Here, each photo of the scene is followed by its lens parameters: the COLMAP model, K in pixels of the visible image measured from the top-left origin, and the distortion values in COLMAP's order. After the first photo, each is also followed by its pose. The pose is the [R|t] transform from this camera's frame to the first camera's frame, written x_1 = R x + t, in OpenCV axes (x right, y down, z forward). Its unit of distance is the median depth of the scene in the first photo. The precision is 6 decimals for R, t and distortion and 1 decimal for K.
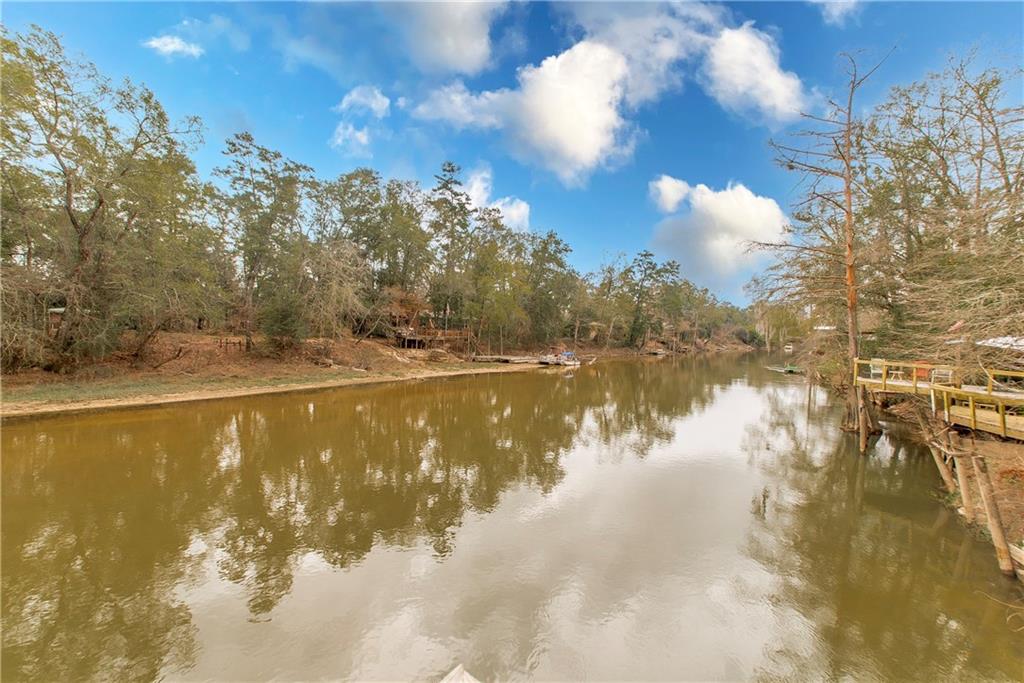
lens RADIAL K [[422.5, 0, 520.6], [0, 422.5, 335.6], [0, 0, 1]] dist [-0.001197, -0.000219]
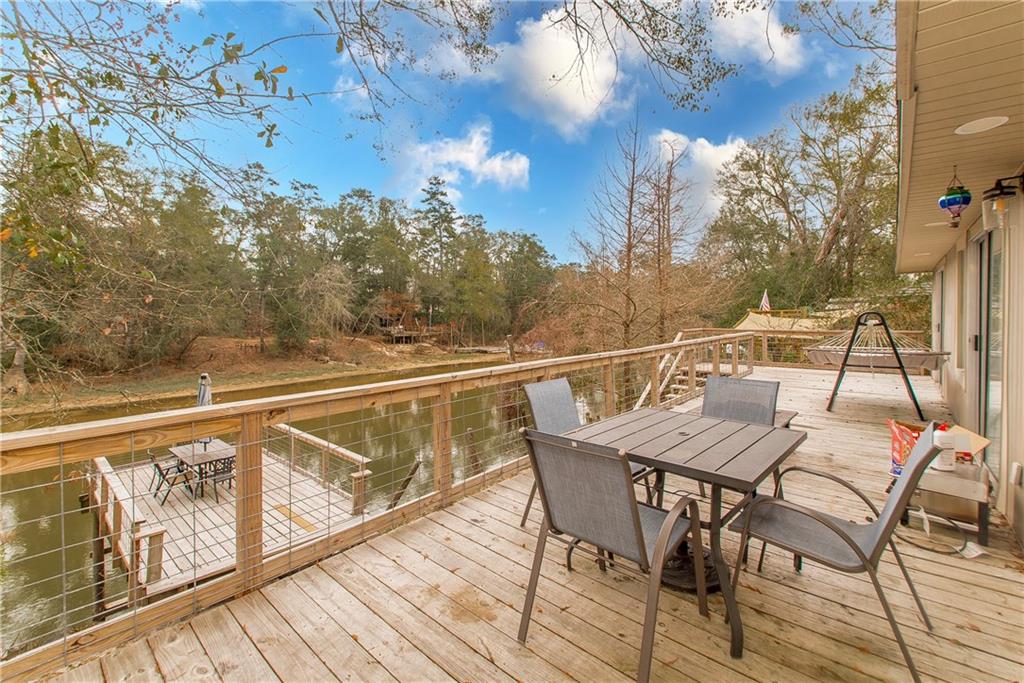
lens RADIAL K [[433.0, 0, 532.6], [0, 433.0, 321.8], [0, 0, 1]] dist [0.000734, 0.000230]
pose [[0.999348, -0.023710, -0.027216, 0.140975], [0.024008, 0.999655, 0.010685, -0.033488], [0.026954, -0.011332, 0.999572, -0.193191]]
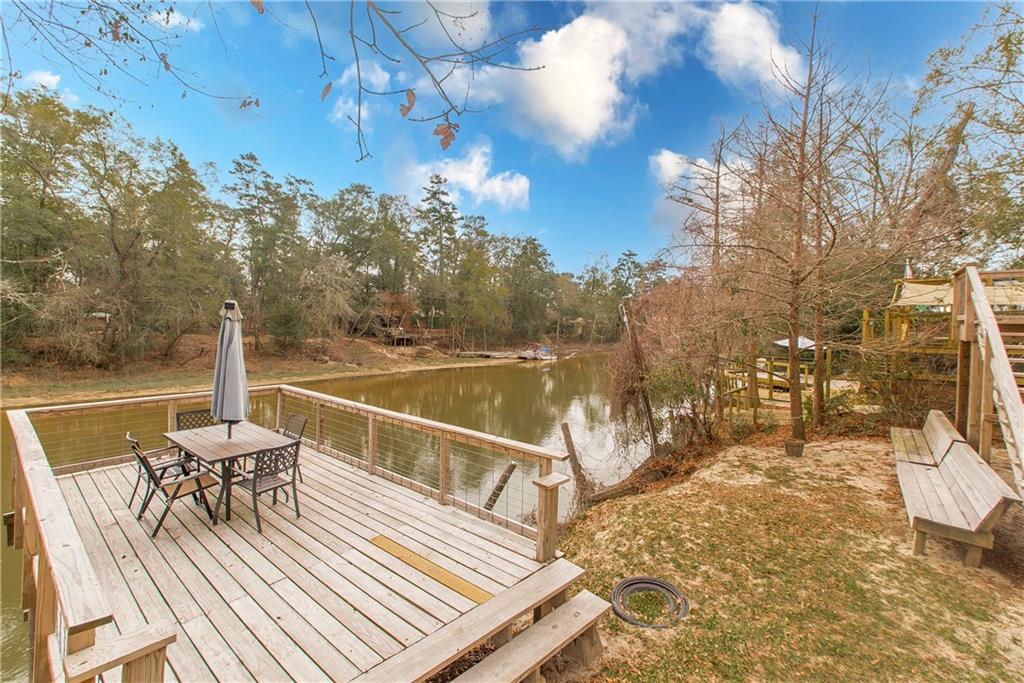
lens RADIAL K [[423.9, 0, 526.6], [0, 423.9, 337.9], [0, 0, 1]] dist [-0.001875, -0.000414]
pose [[0.999962, -0.008294, -0.002515, 0.077868], [0.008340, 0.999789, 0.018782, -0.009359], [0.002359, -0.018802, 0.999820, -0.125831]]
